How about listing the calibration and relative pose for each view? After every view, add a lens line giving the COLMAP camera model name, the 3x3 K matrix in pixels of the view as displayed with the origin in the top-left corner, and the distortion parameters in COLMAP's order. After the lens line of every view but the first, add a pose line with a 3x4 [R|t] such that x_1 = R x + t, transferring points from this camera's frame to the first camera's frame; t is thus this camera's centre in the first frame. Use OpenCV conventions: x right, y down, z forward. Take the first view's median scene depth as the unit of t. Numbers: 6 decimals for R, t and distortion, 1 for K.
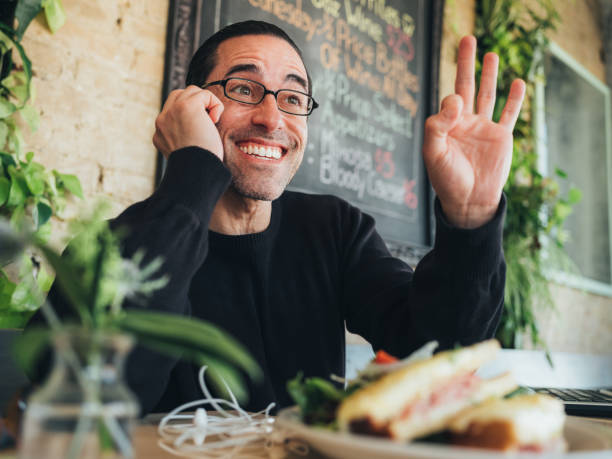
lens RADIAL K [[643.5, 0, 304.0], [0, 643.5, 243.7], [0, 0, 1]] dist [-0.002362, 0.000913]
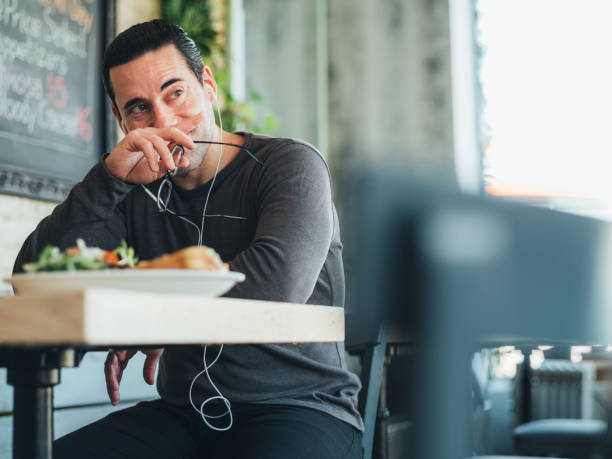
lens RADIAL K [[1201.8, 0, 306.0], [0, 1201.8, 229.5], [0, 0, 1]] dist [-0.086445, 0.069861]
pose [[0.928936, -0.015743, 0.369905, -0.166068], [-0.007910, 0.998024, 0.062338, -0.041495], [-0.370156, -0.060834, 0.926976, -0.649280]]
